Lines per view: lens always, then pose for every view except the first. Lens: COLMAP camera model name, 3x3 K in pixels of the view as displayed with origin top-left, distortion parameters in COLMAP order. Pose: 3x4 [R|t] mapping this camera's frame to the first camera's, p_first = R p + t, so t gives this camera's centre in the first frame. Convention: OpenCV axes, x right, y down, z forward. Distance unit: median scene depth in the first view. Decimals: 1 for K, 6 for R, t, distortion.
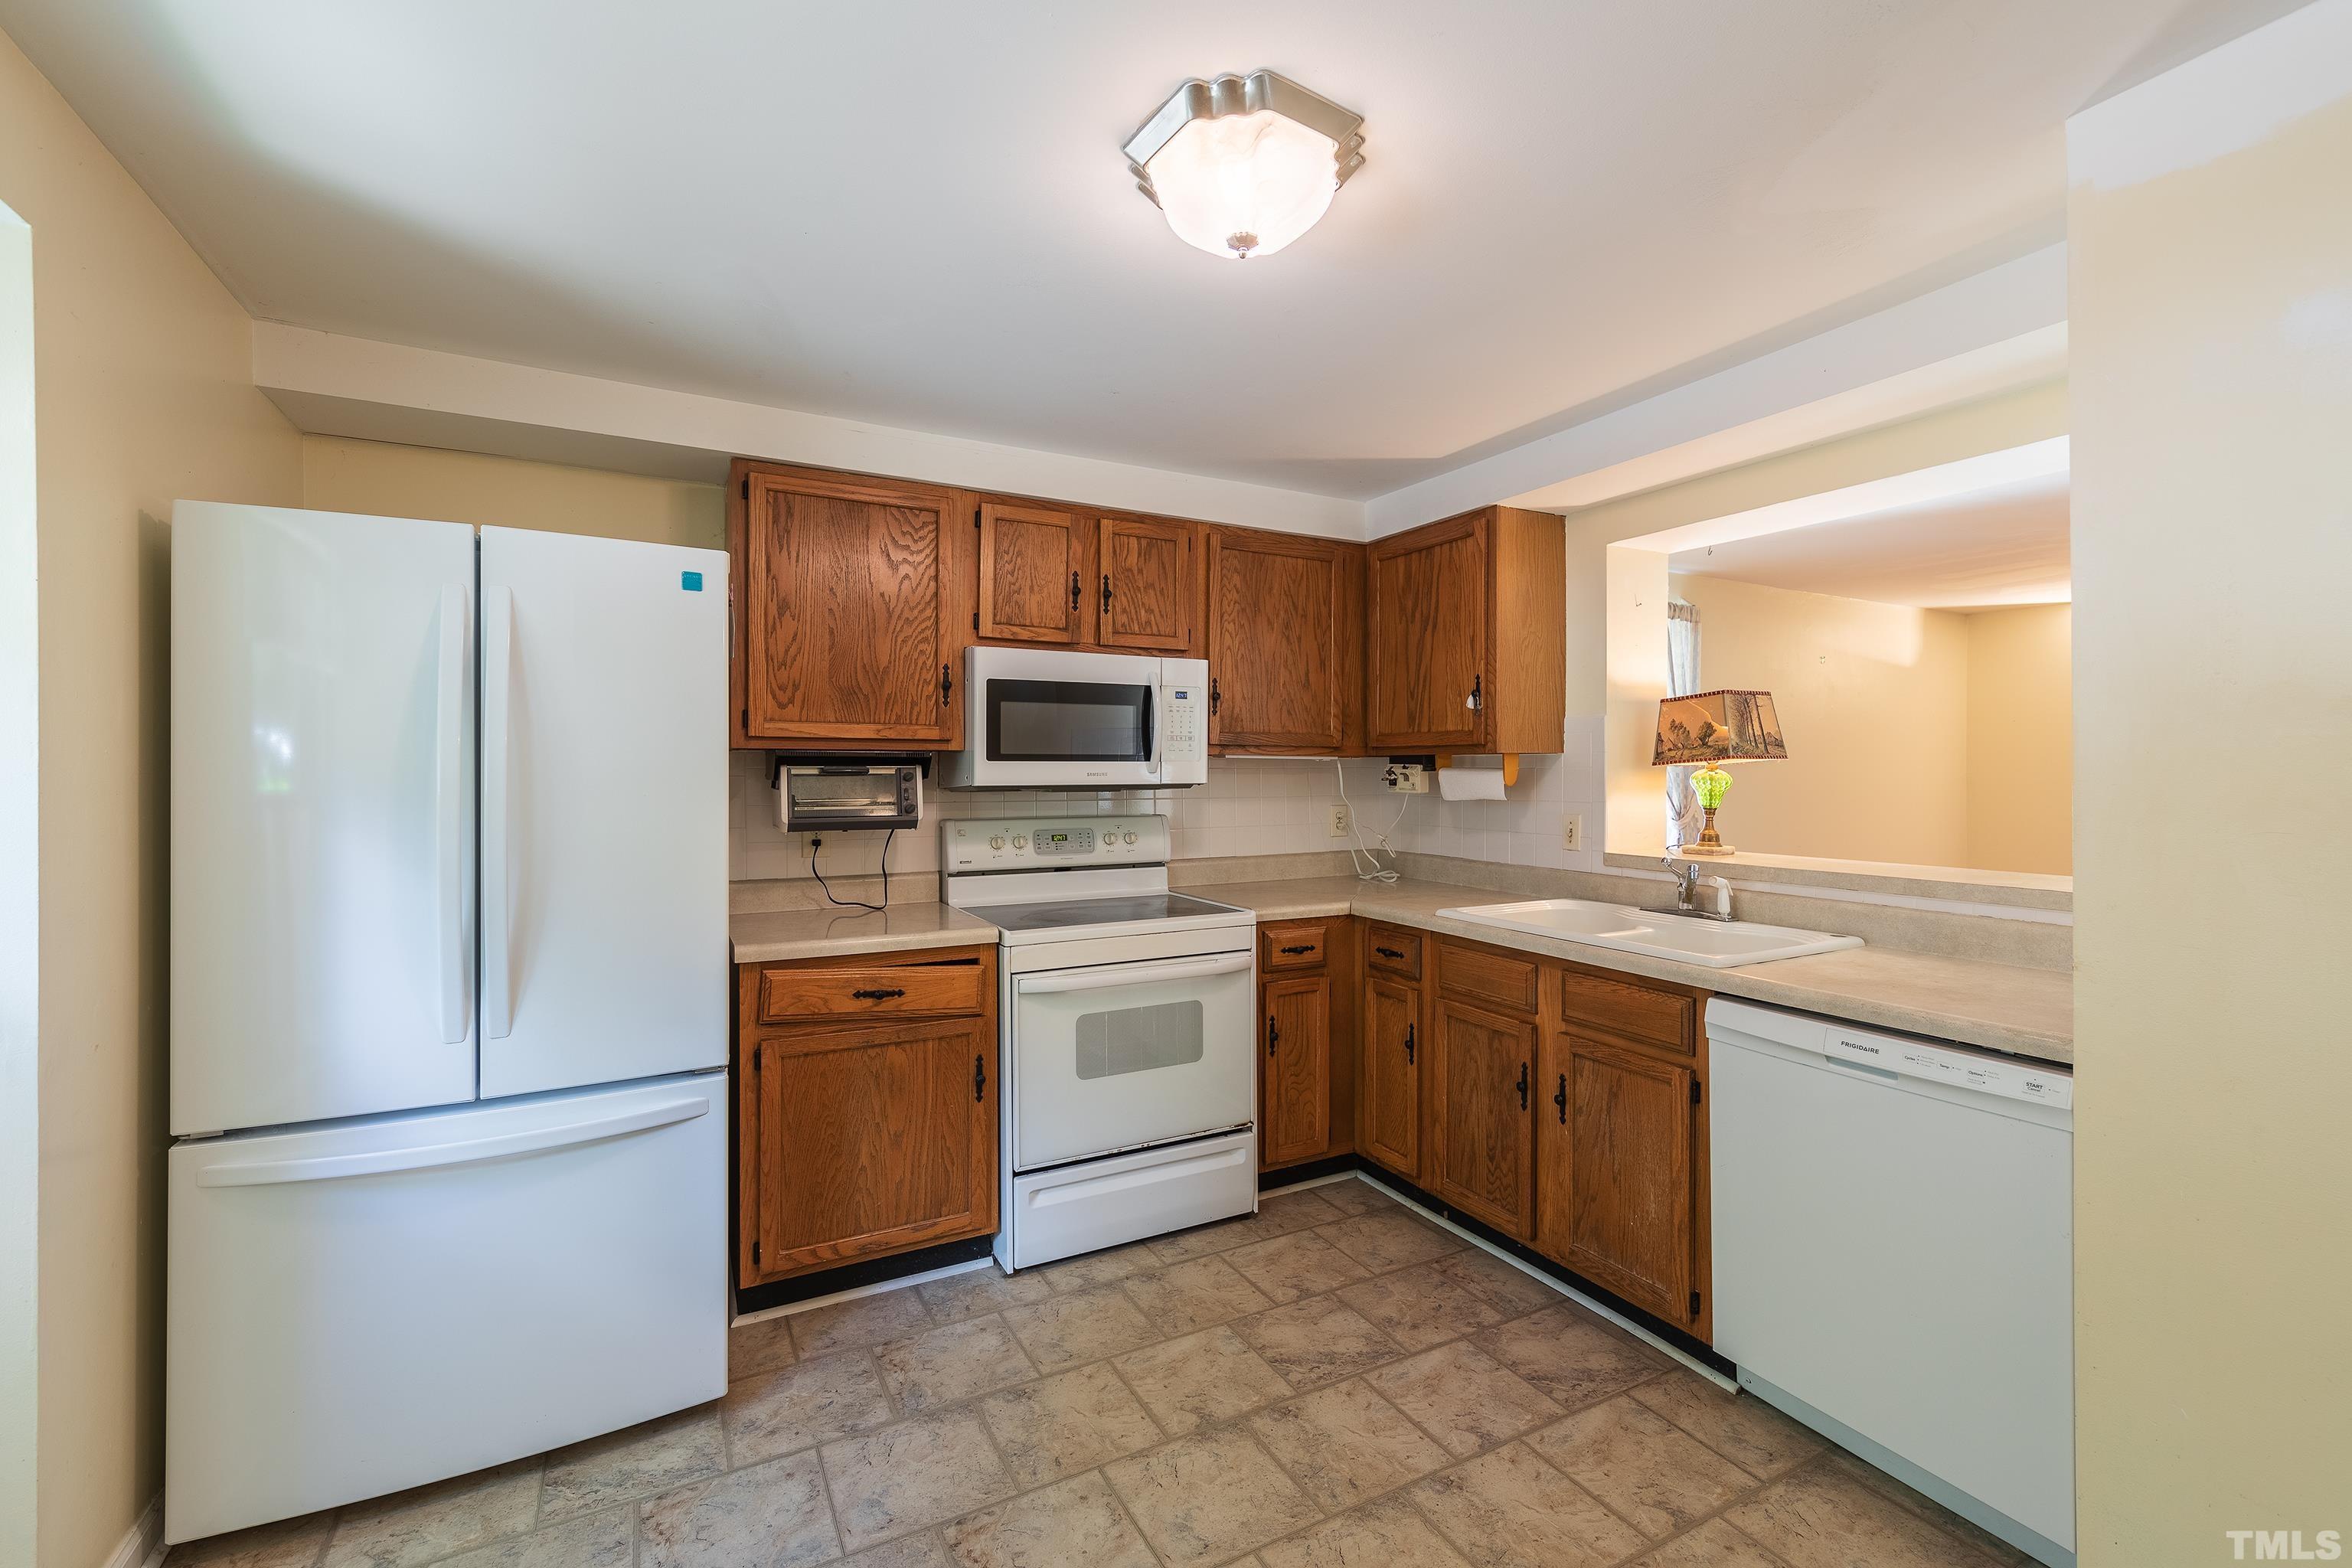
lens RADIAL K [[973.8, 0, 1169.1], [0, 973.8, 784.6], [0, 0, 1]] dist [0.010201, -0.000217]
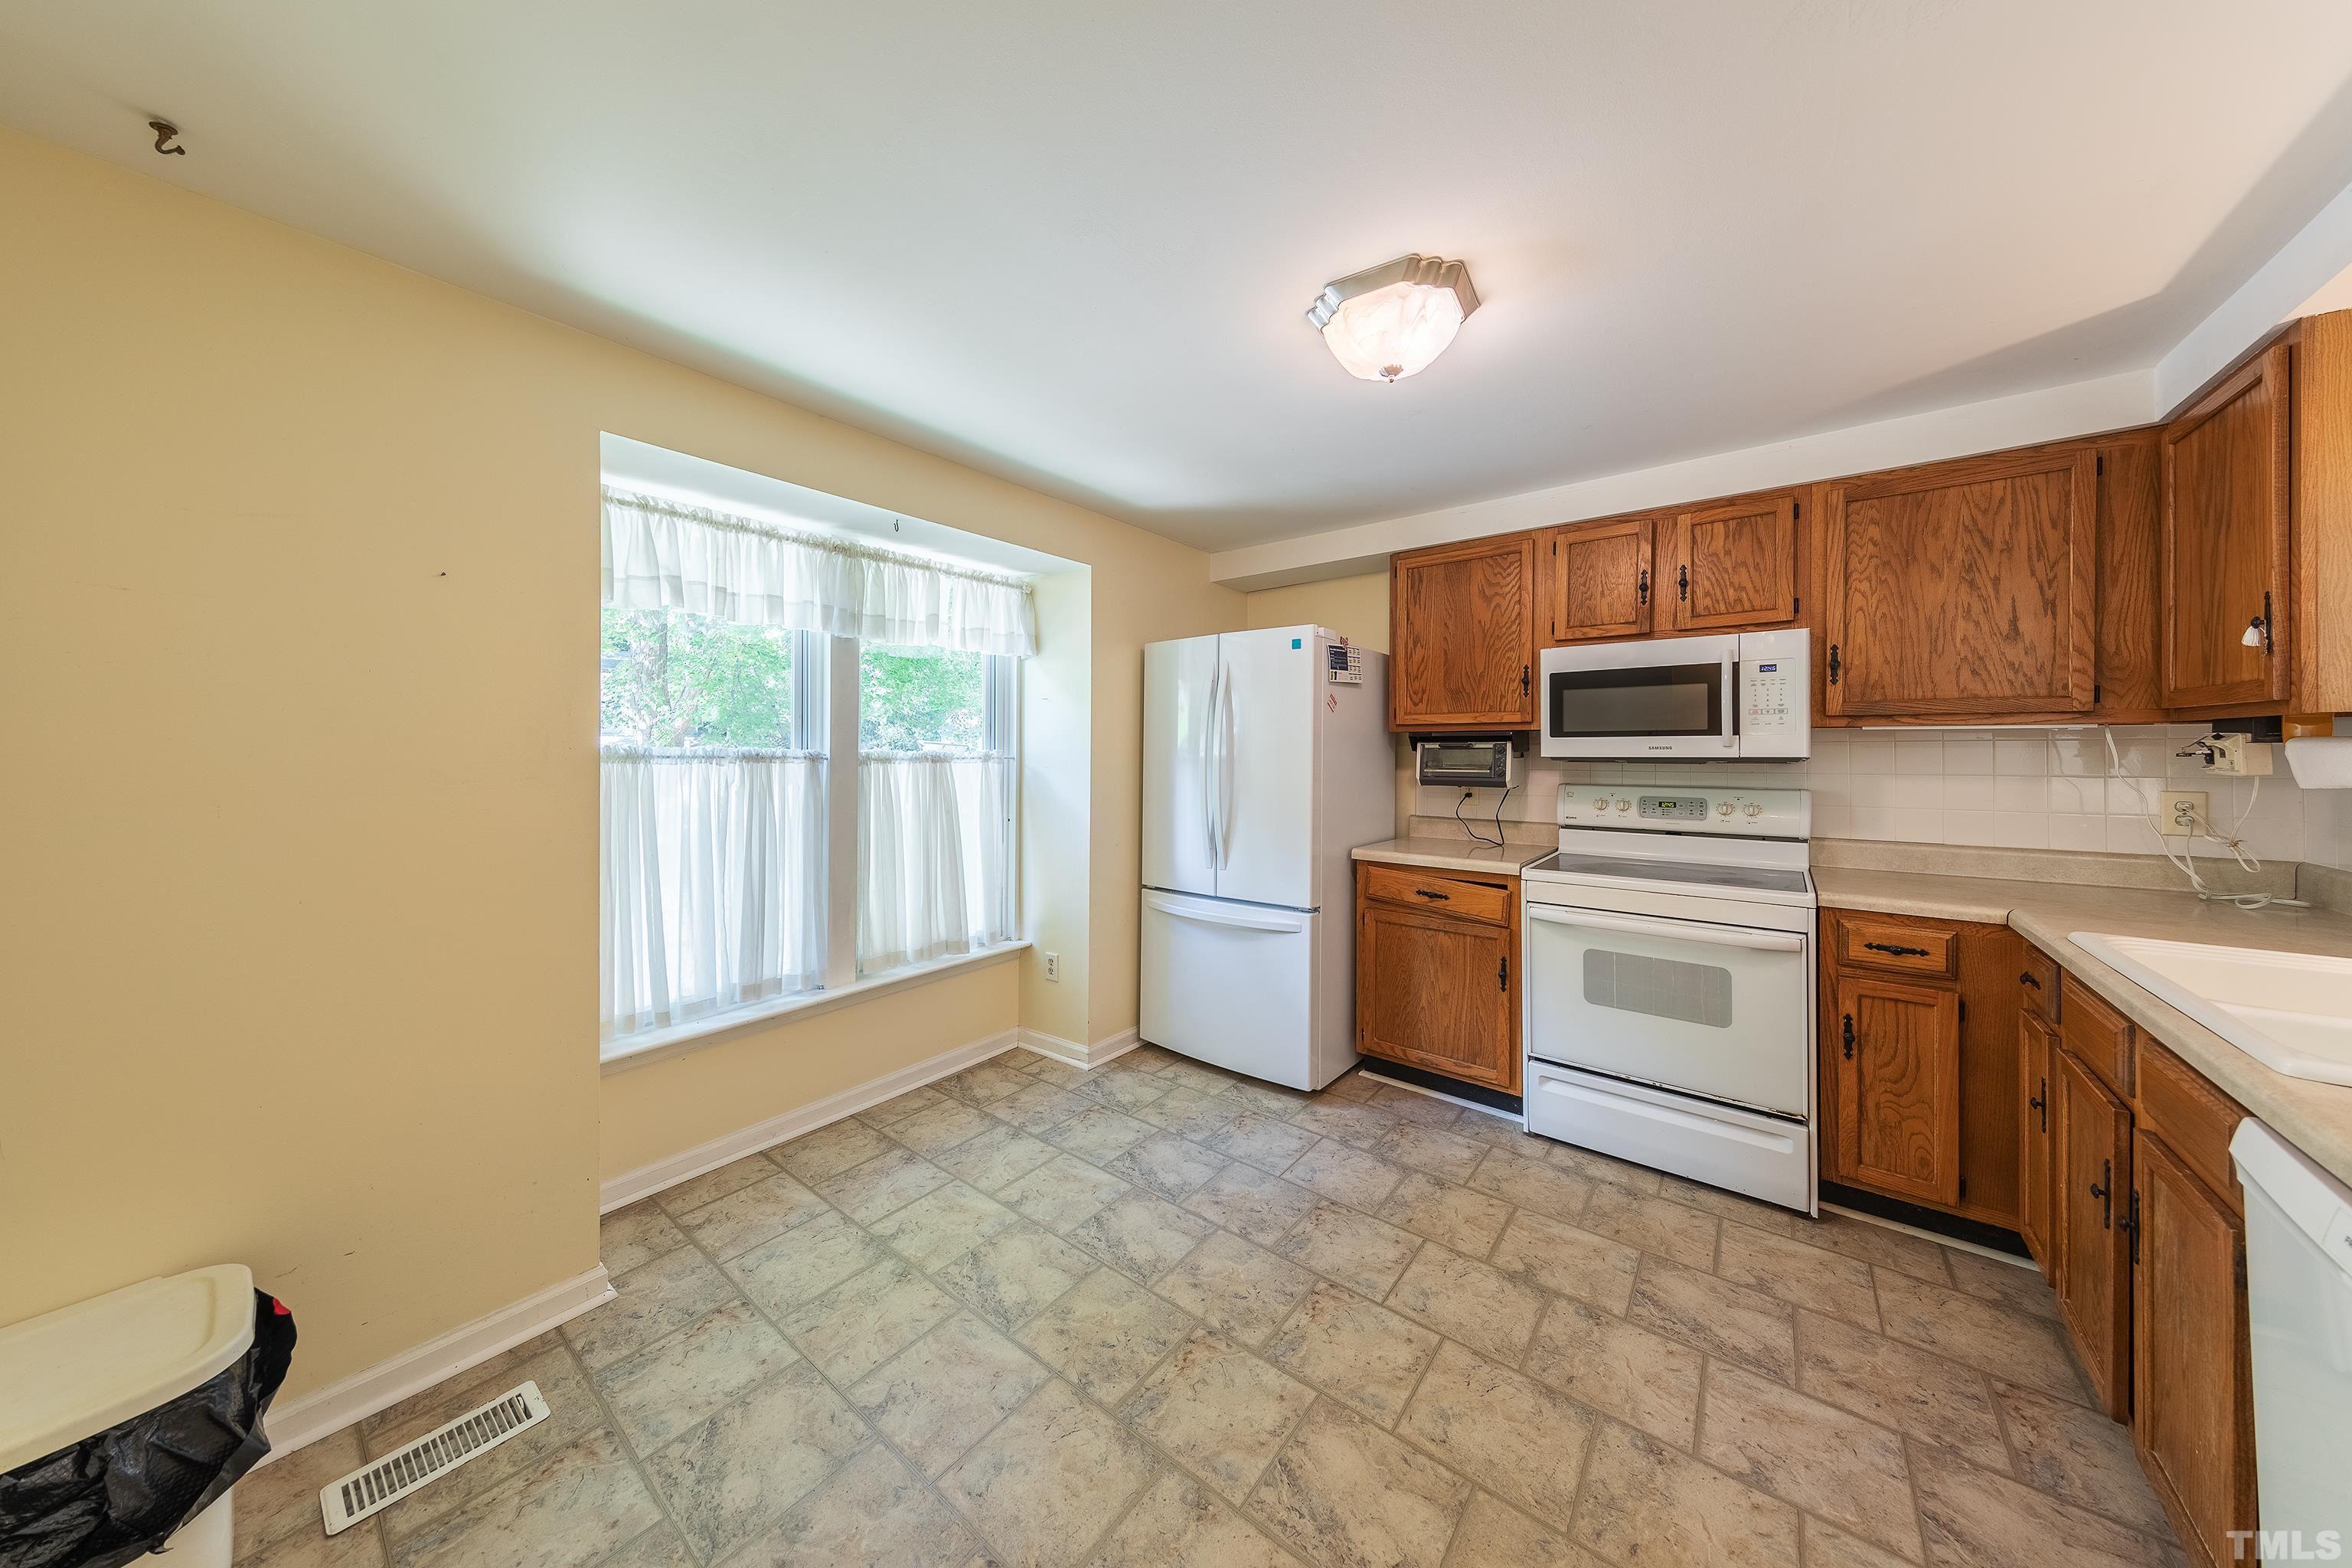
lens RADIAL K [[751.1, 0, 1177.0], [0, 751.1, 752.2], [0, 0, 1]] dist [0.007731, -0.000166]
pose [[0.410591, 0.003450, -0.911813, 0.513218], [-0.010983, 0.999939, -0.001162, 0.001711], [0.911753, 0.010491, 0.410604, 0.147025]]
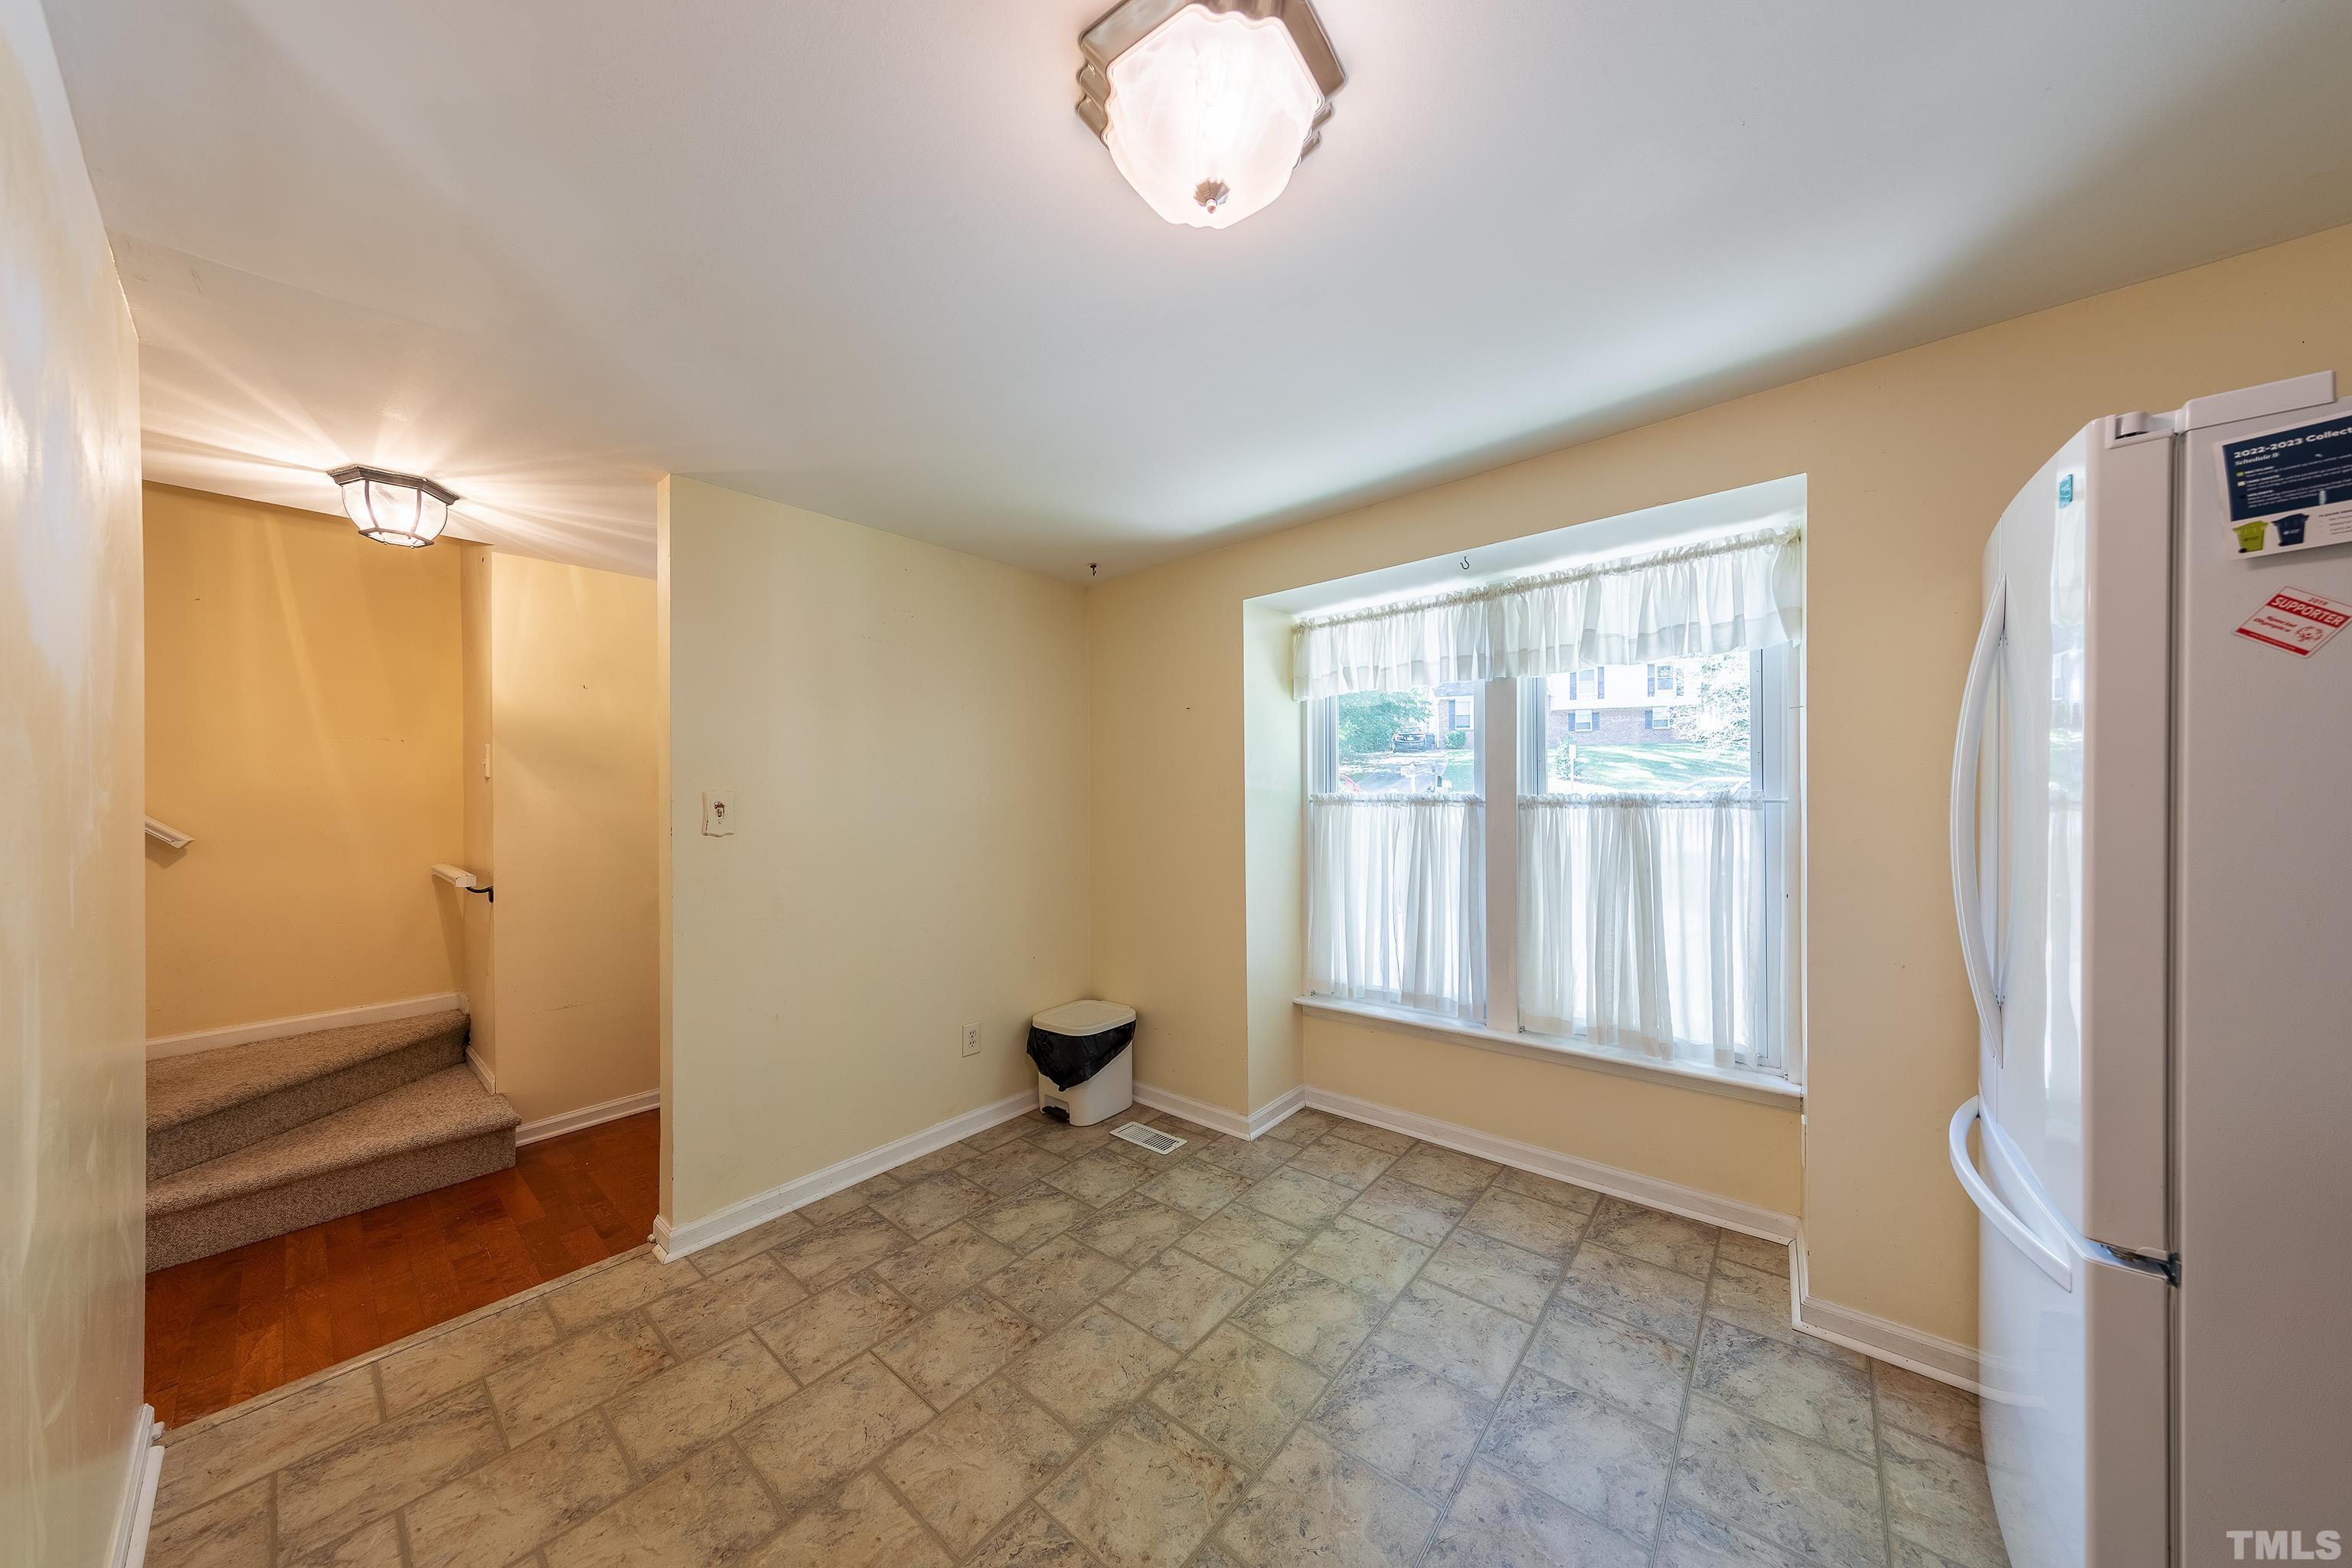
lens RADIAL K [[745.6, 0, 1173.6], [0, 745.6, 796.9], [0, 0, 1]] dist [0.008030, -0.000129]
pose [[-0.925825, 0.013939, -0.377695, 0.196392], [0.011160, 0.999892, 0.009546, -0.007517], [0.377787, 0.004623, -0.925881, 0.889880]]
